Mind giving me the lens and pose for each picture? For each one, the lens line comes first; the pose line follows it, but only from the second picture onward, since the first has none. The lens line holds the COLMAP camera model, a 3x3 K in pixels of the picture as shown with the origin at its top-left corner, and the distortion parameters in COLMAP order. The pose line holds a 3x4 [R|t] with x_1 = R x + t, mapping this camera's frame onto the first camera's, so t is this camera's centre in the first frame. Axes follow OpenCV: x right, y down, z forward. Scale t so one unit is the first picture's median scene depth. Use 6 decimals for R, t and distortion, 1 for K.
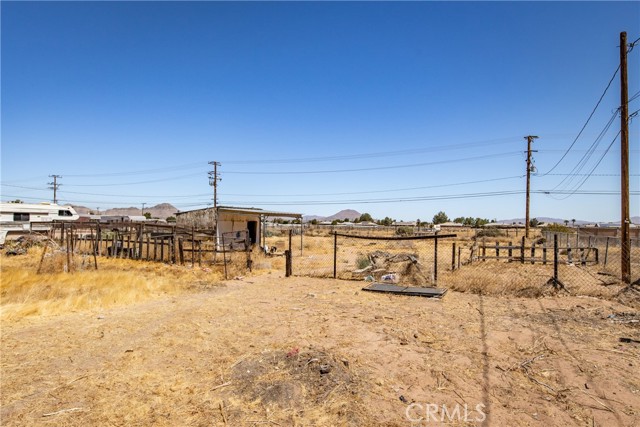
lens RADIAL K [[355.2, 0, 320.0], [0, 355.2, 213.5], [0, 0, 1]] dist [0.002920, 0.000515]
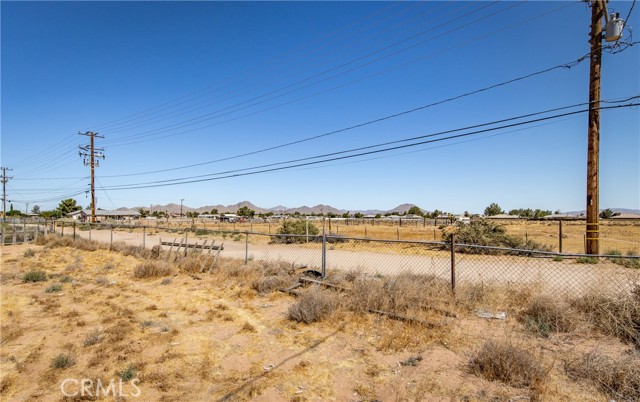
lens RADIAL K [[315.9, 0, 319.7], [0, 315.9, 215.4], [0, 0, 1]] dist [-0.000871, -0.000163]
pose [[0.980712, -0.010009, -0.195201, 0.053091], [0.014483, 0.999664, 0.021505, 0.002737], [0.194920, -0.023917, 0.980528, 0.089728]]
